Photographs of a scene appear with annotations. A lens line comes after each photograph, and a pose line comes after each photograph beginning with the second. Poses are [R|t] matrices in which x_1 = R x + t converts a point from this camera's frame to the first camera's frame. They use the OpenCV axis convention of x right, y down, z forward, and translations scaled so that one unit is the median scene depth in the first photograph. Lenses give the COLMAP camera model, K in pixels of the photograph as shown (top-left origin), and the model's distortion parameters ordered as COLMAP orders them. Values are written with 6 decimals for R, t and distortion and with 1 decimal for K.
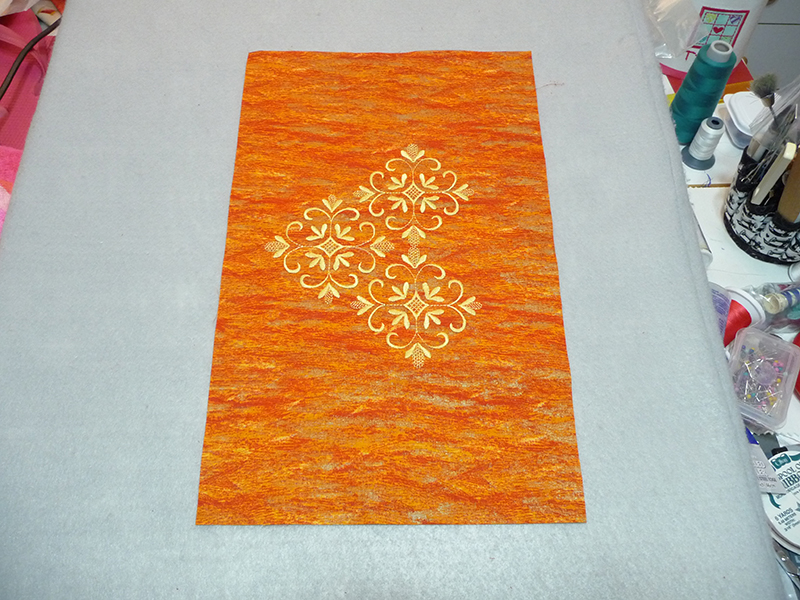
lens RADIAL K [[650.7, 0, 400.0], [0, 650.7, 300.0], [0, 0, 1]] dist [-0.045975, 0.003892]
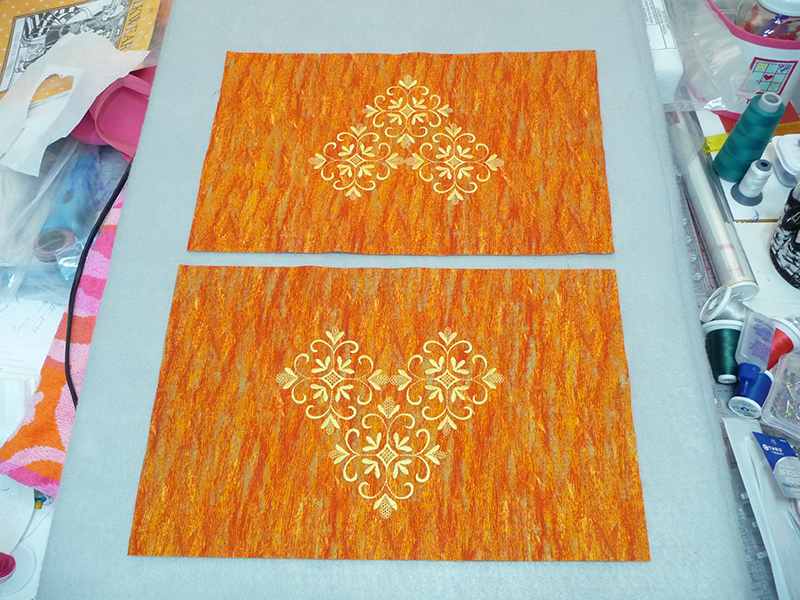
lens RADIAL K [[650.7, 0, 400.0], [0, 650.7, 300.0], [0, 0, 1]] dist [-0.045975, 0.003892]
pose [[0.023274, -0.908413, 0.417425, -0.329664], [0.912304, 0.190057, 0.362740, -0.511896], [-0.408853, 0.372376, 0.833172, 0.005732]]
